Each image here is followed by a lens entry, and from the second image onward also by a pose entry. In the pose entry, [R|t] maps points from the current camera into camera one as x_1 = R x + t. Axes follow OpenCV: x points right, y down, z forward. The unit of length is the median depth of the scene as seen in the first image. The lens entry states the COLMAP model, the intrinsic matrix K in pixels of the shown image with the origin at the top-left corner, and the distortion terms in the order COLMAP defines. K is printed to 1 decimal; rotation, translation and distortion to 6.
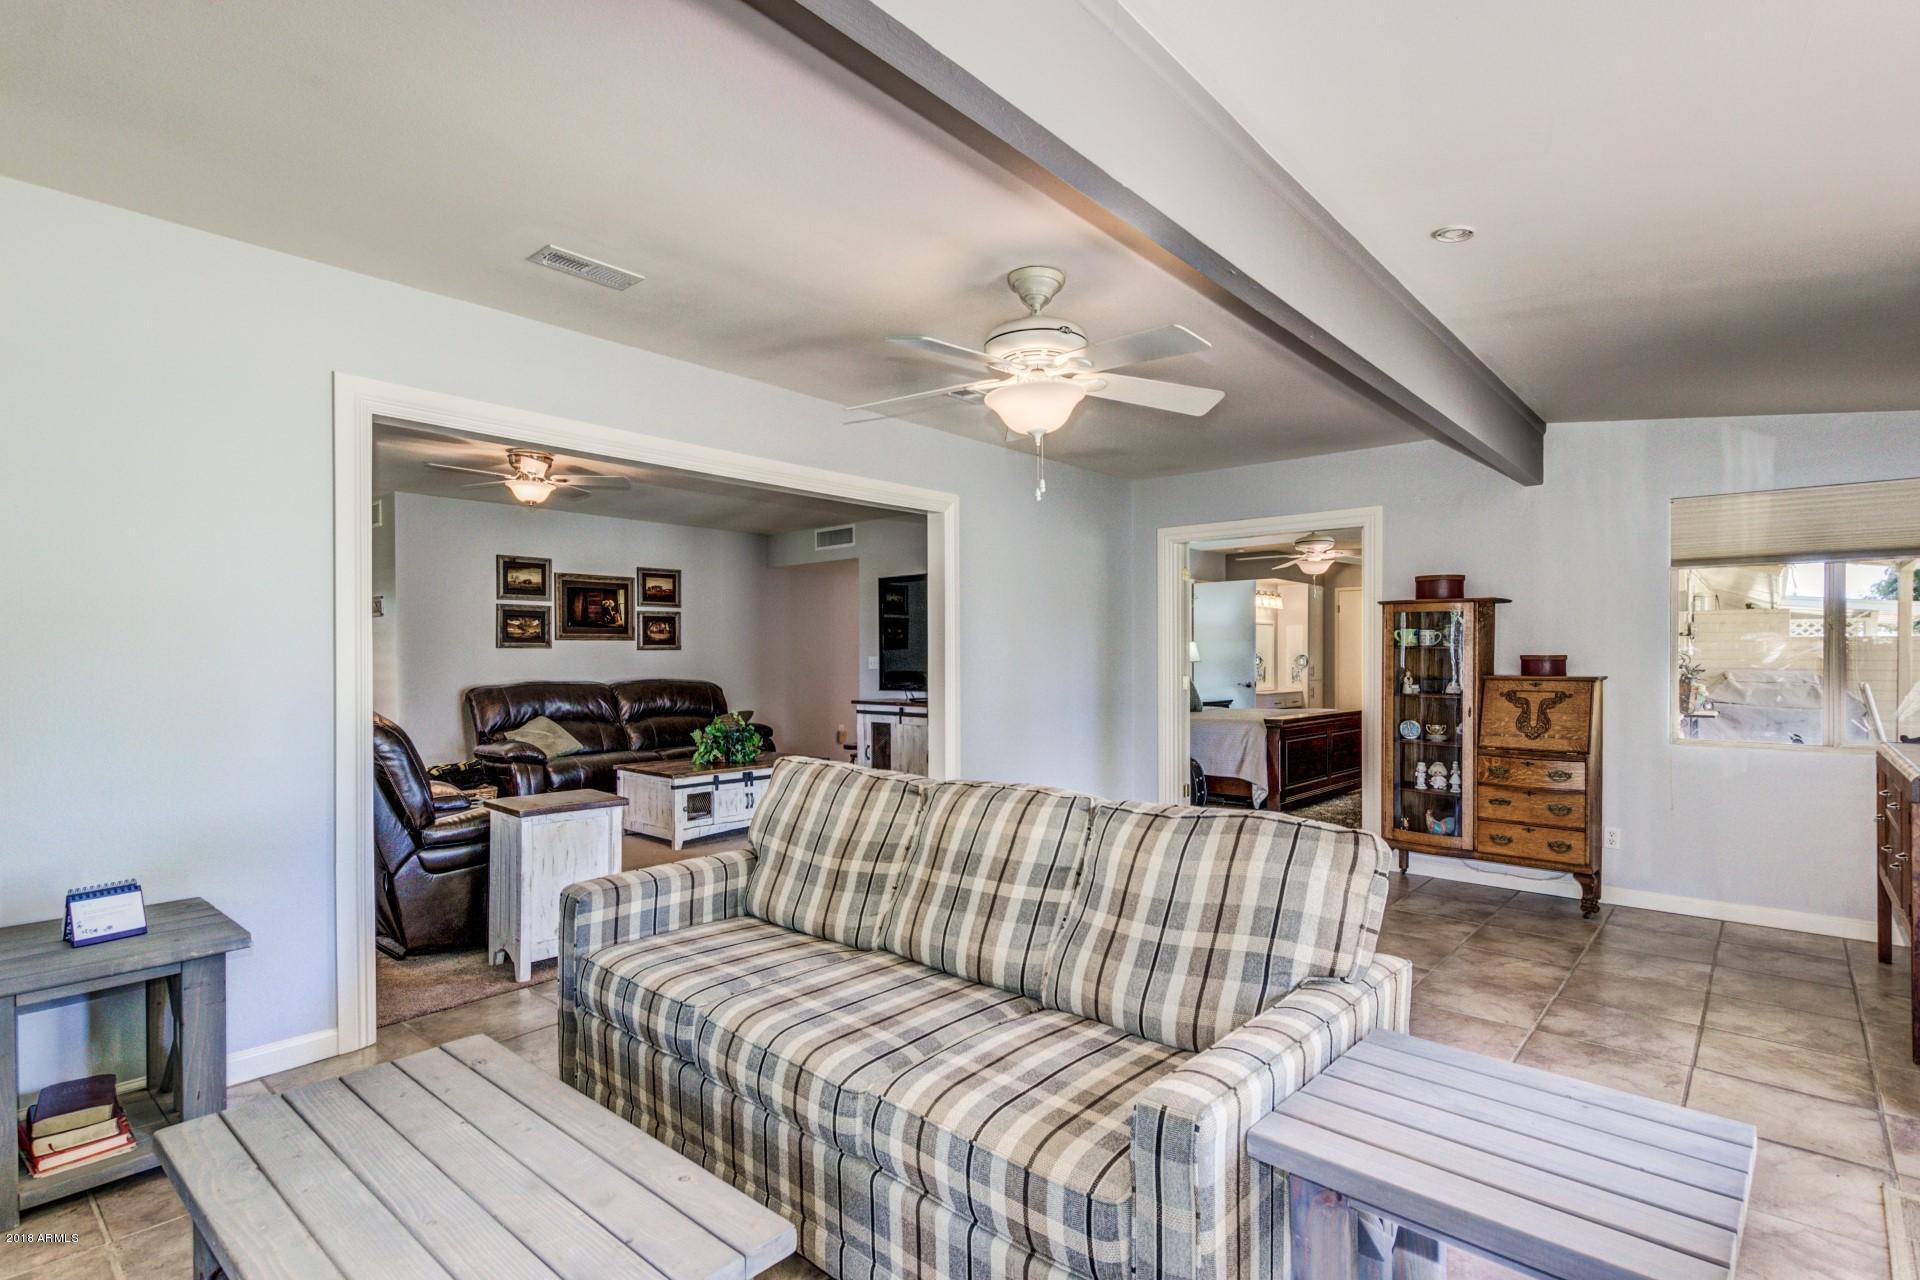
lens RADIAL K [[903.4, 0, 960.0], [0, 903.4, 640.0], [0, 0, 1]] dist [0.001799, 0.000069]
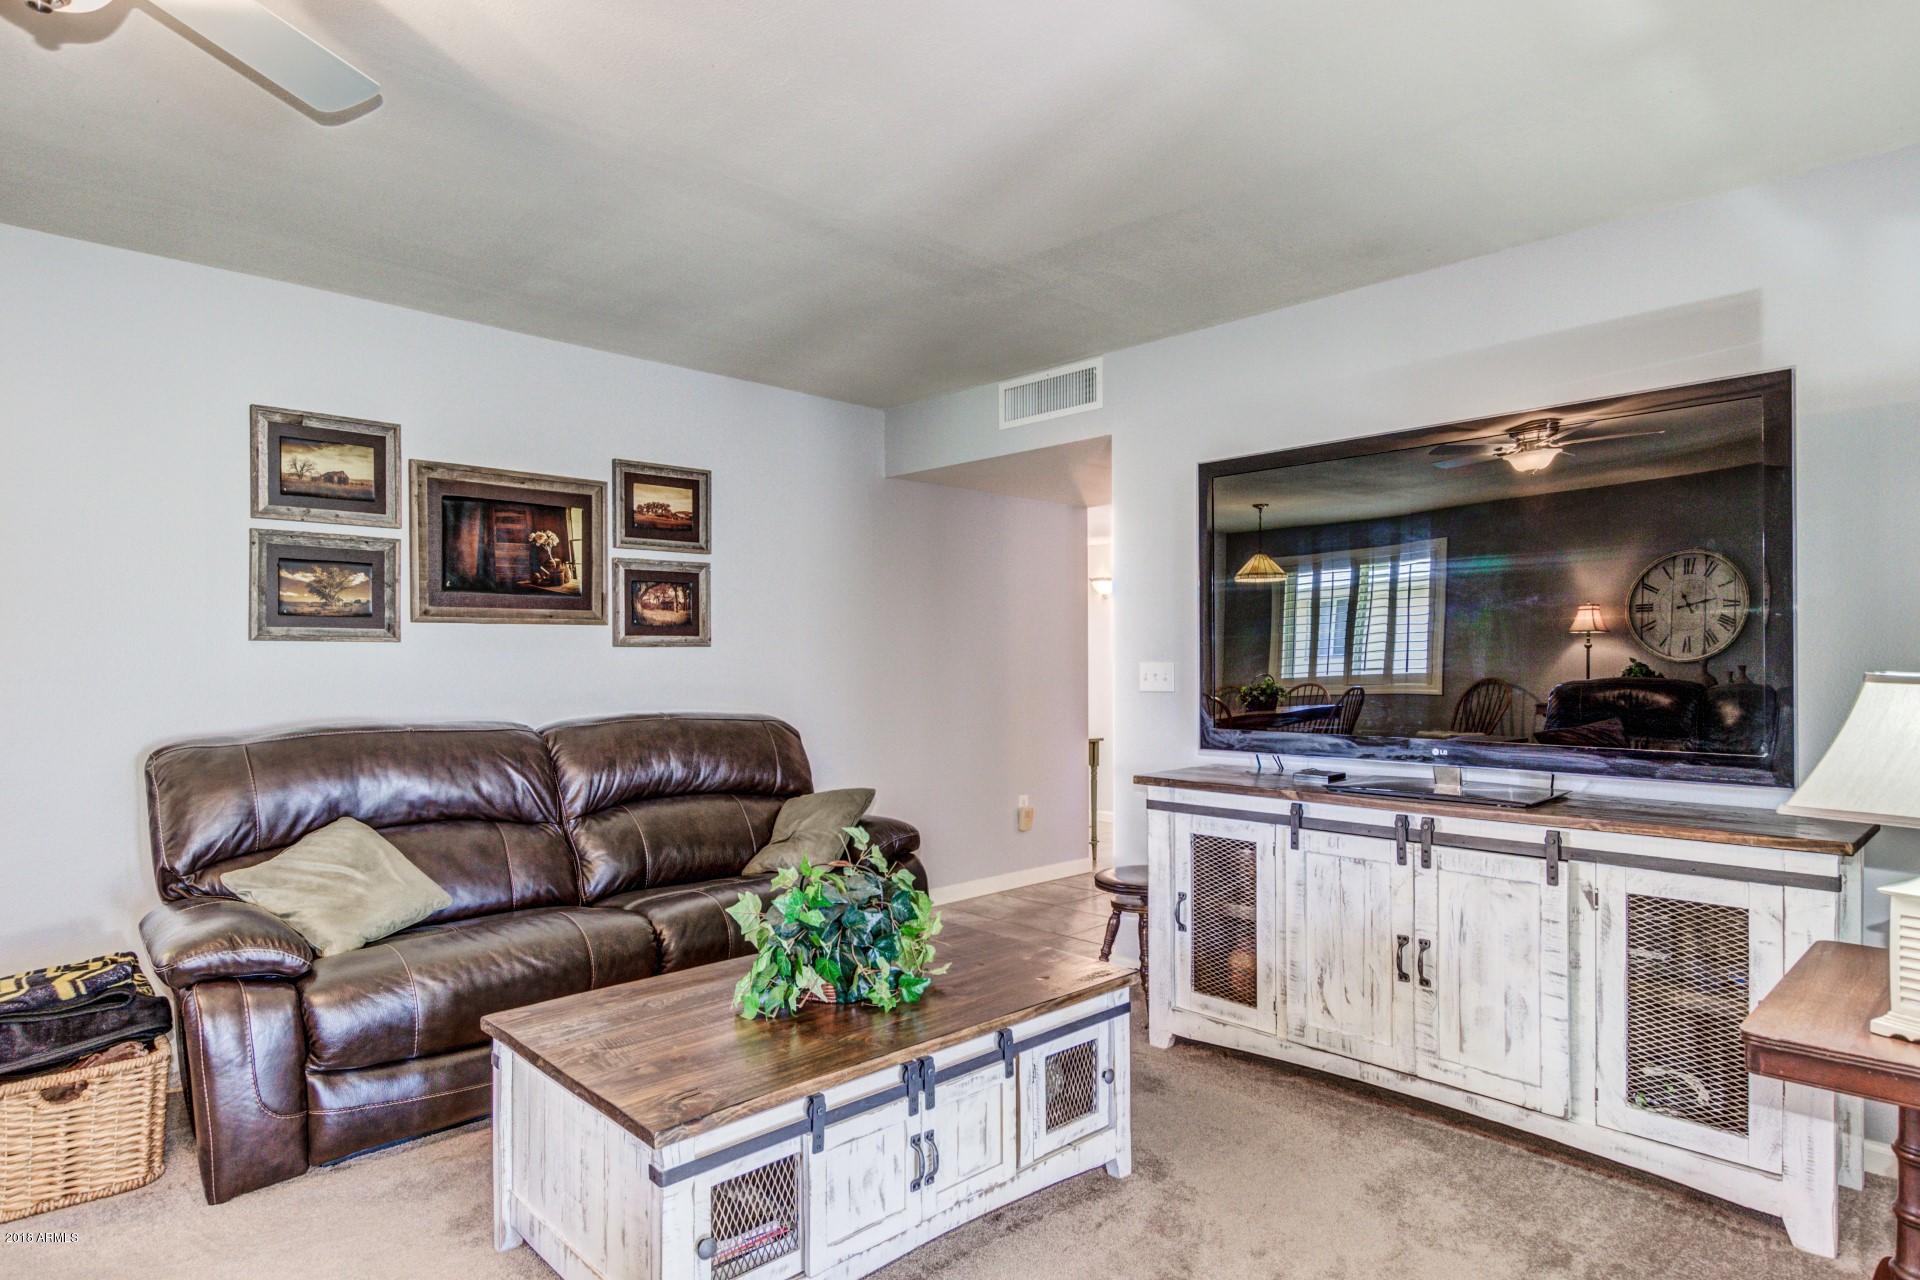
lens RADIAL K [[1046.2, 0, 960.0], [0, 1046.2, 640.0], [0, 0, 1]] dist [-0.002416, -0.000108]
pose [[0.996893, 0.000663, -0.078761, -0.157403], [-0.000529, 0.999998, 0.001726, 0.007413], [0.078762, -0.001679, 0.996892, 0.536776]]
